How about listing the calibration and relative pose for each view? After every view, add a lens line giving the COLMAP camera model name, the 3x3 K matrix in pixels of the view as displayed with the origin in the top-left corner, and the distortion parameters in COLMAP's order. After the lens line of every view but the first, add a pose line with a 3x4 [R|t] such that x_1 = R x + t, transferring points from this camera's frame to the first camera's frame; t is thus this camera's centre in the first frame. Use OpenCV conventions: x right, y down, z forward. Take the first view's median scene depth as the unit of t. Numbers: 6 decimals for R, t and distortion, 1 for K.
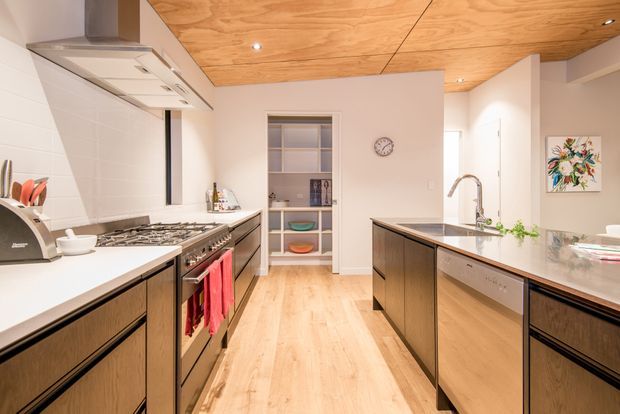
lens RADIAL K [[297.3, 0, 311.5], [0, 297.3, 193.6], [0, 0, 1]] dist [-0.001385, -0.000555]
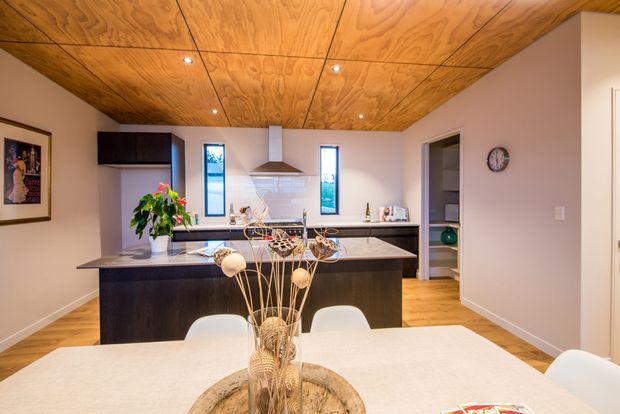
lens RADIAL K [[297.3, 0, 311.5], [0, 297.3, 193.6], [0, 0, 1]] dist [-0.001385, -0.000555]
pose [[0.088755, -0.004500, -0.996043, 0.950204], [-0.001283, 0.999988, -0.004633, -0.061051], [0.996053, 0.001689, 0.088749, 0.434283]]
